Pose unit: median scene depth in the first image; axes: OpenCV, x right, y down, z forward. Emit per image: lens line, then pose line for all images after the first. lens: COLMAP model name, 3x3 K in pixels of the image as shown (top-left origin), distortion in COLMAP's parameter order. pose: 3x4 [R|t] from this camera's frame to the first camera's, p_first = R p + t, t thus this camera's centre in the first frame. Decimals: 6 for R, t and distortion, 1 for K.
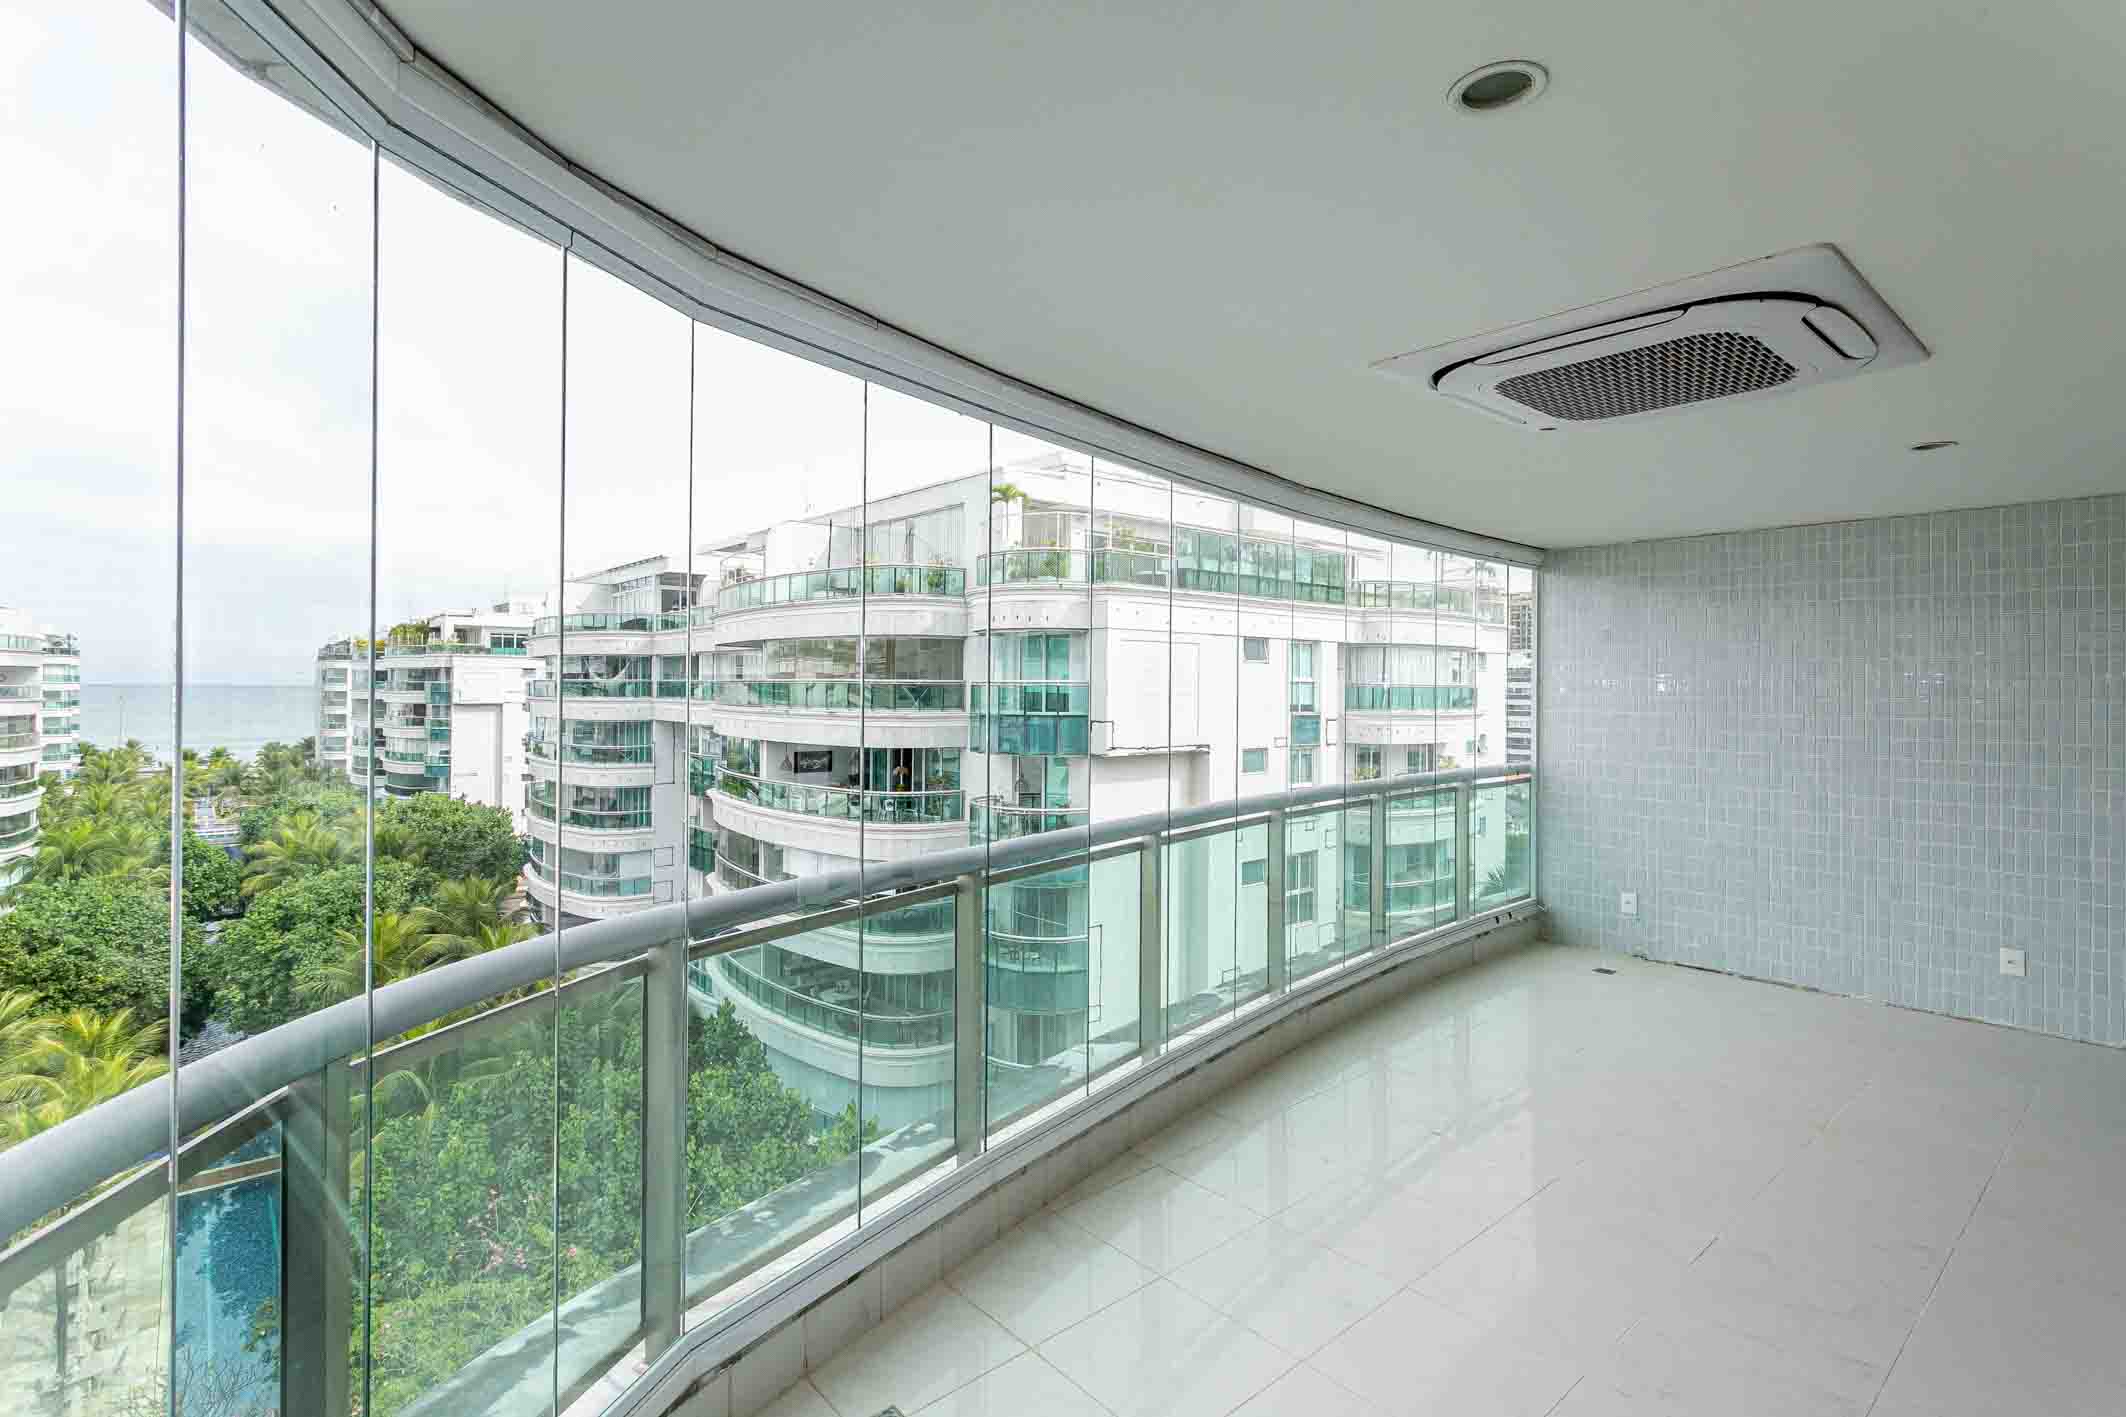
lens RADIAL K [[1015.4, 0, 1059.5], [0, 1015.4, 690.2], [0, 0, 1]] dist [0.001550, 0.000363]
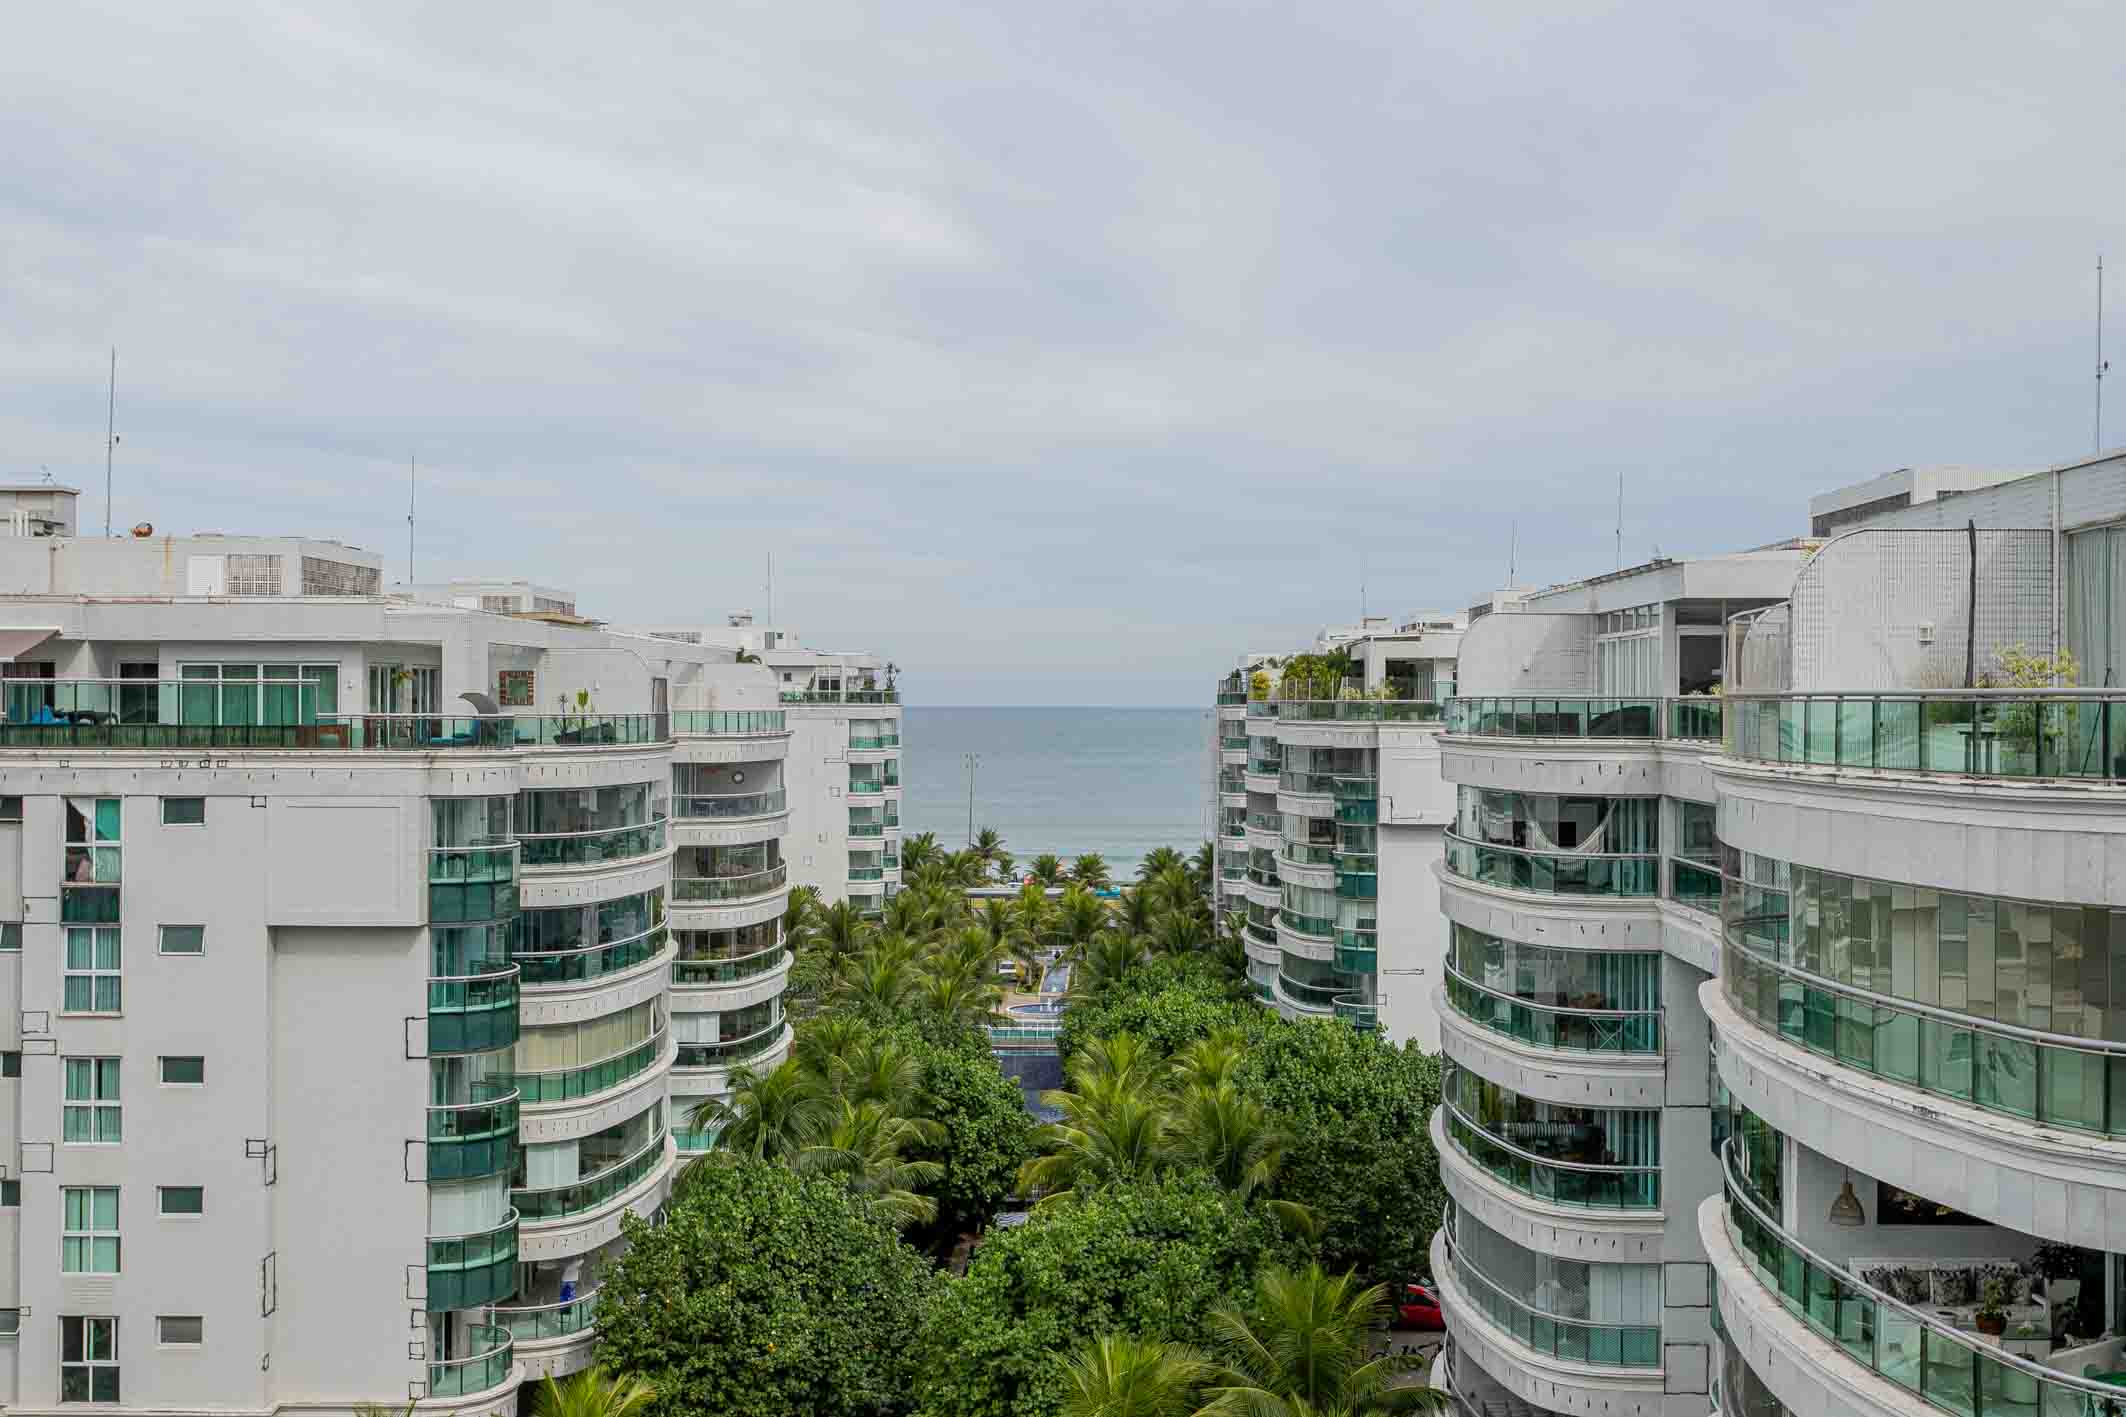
lens RADIAL K [[2329.7, 0, 1064.4], [0, 2329.7, 682.5], [0, 0, 1]] dist [0.011322, -0.006788]
pose [[0.749874, -0.015158, -0.661407, 0.050817], [0.004943, 0.999838, -0.017309, -0.066555], [0.661562, 0.009711, 0.749828, 0.121761]]
